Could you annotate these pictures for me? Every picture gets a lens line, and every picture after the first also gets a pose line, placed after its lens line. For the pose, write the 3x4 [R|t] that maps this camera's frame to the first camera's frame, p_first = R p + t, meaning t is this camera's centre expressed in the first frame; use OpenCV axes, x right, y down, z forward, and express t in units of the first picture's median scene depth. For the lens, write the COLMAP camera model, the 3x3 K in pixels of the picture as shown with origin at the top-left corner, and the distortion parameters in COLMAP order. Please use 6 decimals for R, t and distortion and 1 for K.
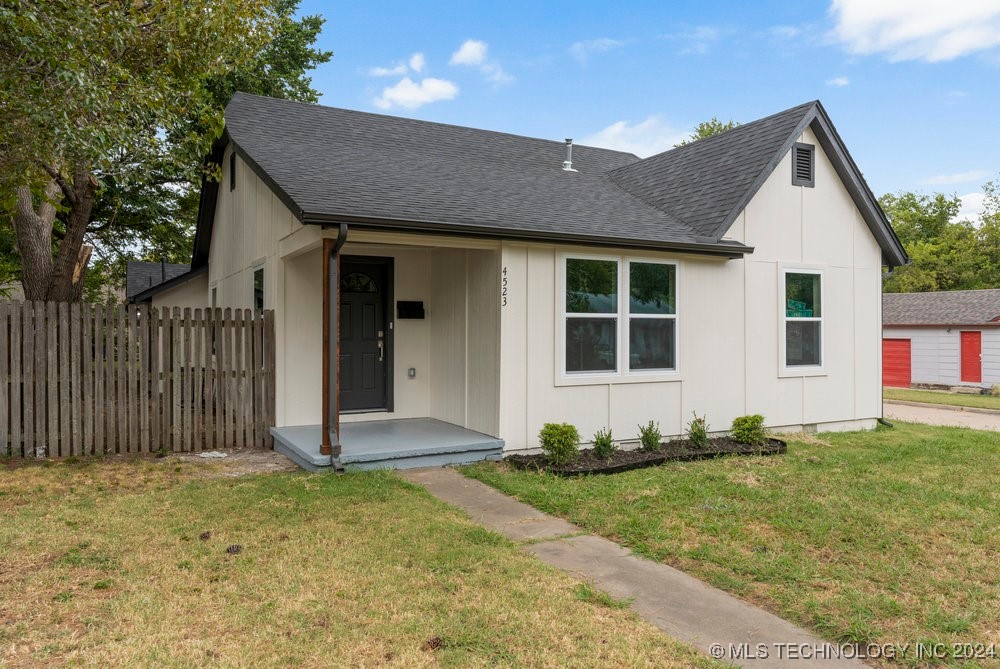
lens RADIAL K [[726.0, 0, 499.2], [0, 726.0, 339.1], [0, 0, 1]] dist [-0.006384, -0.004603]
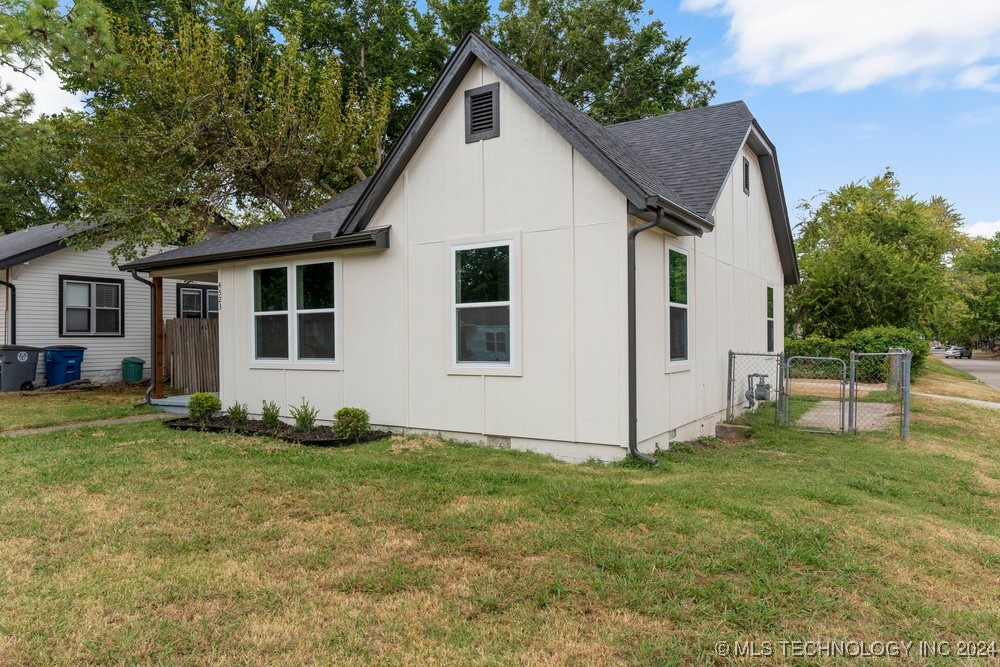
lens RADIAL K [[630.4, 0, 501.6], [0, 630.4, 332.8], [0, 0, 1]] dist [0.007862, -0.002385]
pose [[0.494551, -0.008352, -0.869108, 1.174706], [0.008717, 0.999951, -0.004649, 0.008791], [0.869105, -0.005277, 0.494600, 0.754507]]
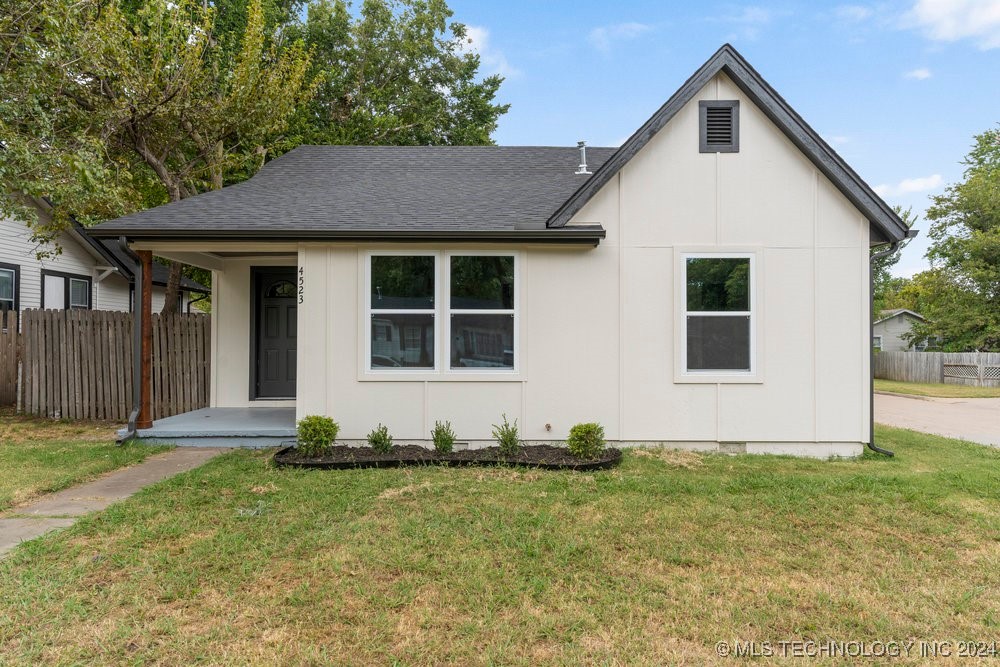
lens RADIAL K [[591.2, 0, 500.5], [0, 591.2, 329.7], [0, 0, 1]] dist [0.010630, 0.000326]
pose [[0.880569, -0.003549, -0.473904, 0.586672], [-0.006046, 0.999806, -0.018721, 0.005890], [0.473879, 0.019350, 0.880377, 0.327783]]
